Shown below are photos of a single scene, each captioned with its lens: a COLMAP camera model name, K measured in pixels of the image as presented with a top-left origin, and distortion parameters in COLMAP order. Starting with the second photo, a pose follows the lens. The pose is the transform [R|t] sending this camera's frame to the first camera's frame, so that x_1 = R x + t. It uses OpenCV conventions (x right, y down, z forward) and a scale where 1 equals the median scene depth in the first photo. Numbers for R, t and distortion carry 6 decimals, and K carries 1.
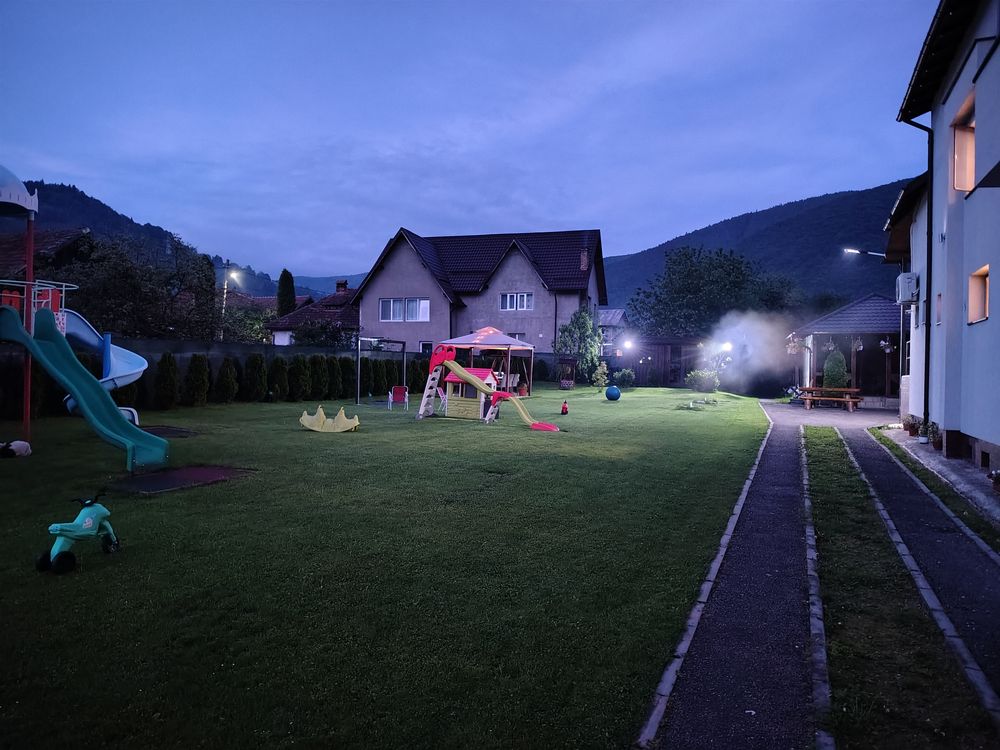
lens RADIAL K [[682.9, 0, 500.9], [0, 682.9, 373.3], [0, 0, 1]] dist [0.060455, -0.070441]
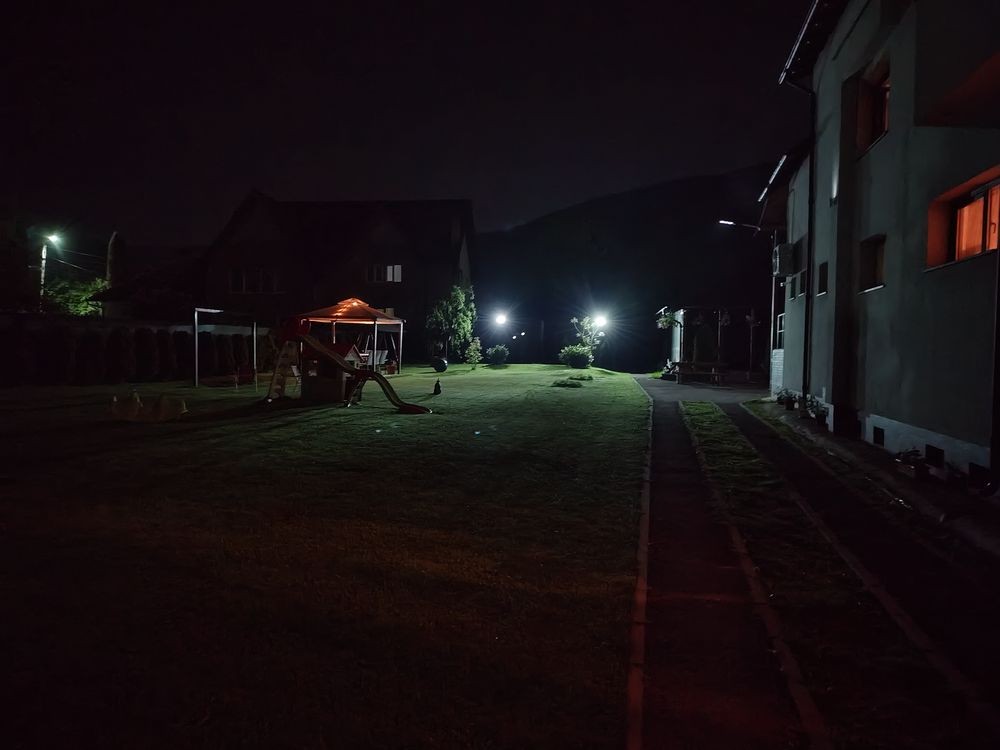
lens RADIAL K [[682.9, 0, 500.9], [0, 682.9, 373.3], [0, 0, 1]] dist [0.060455, -0.070441]
pose [[0.982328, -0.011362, 0.186824, 0.006212], [0.005151, 0.999419, 0.033694, 0.002202], [-0.187099, -0.032137, 0.981815, 0.084043]]
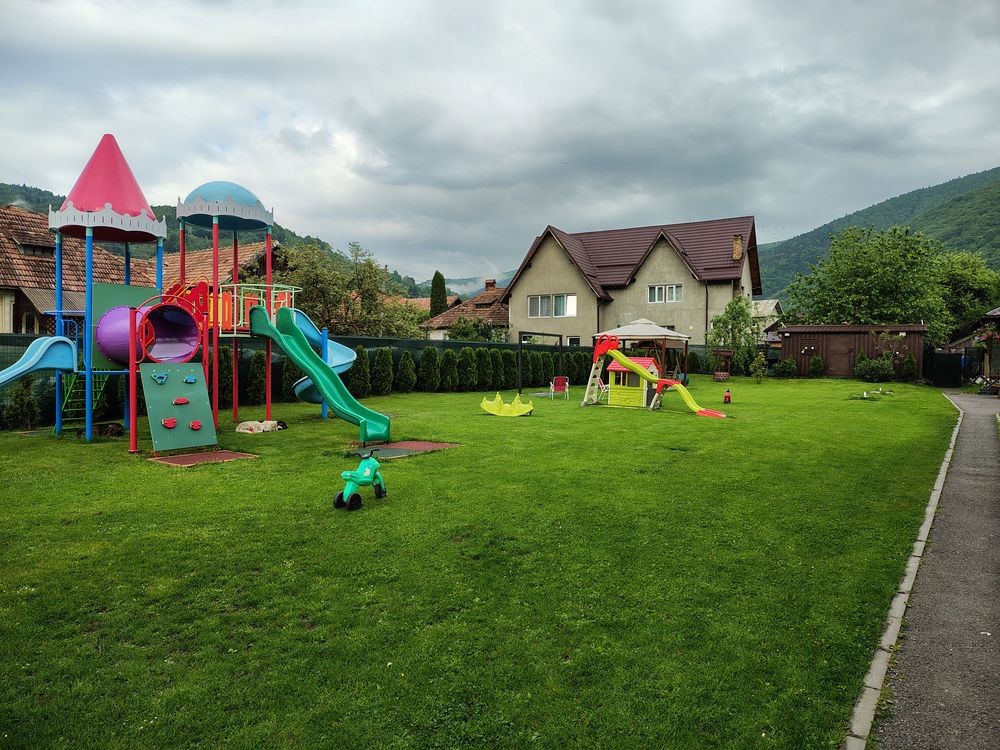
lens RADIAL K [[682.9, 0, 500.9], [0, 682.9, 373.3], [0, 0, 1]] dist [0.060455, -0.070441]
pose [[0.979998, -0.010195, -0.198745, -0.029498], [0.010939, 0.999937, 0.002648, 0.009842], [0.198705, -0.004769, 0.980048, -0.041328]]
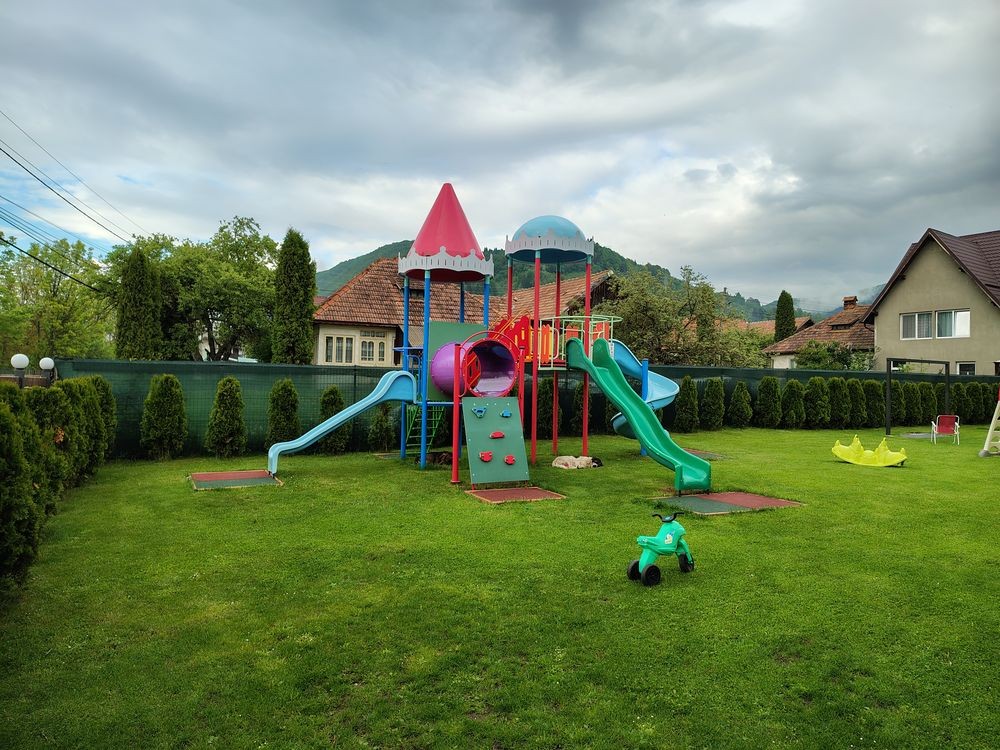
lens RADIAL K [[685.4, 0, 500.0], [0, 685.4, 375.0], [0, 0, 1]] dist [0.056283, -0.065421]
pose [[0.774768, -0.015071, -0.632065, -0.036048], [-0.007496, 0.999427, -0.033018, 0.002037], [0.632201, 0.030320, 0.774211, 0.010130]]
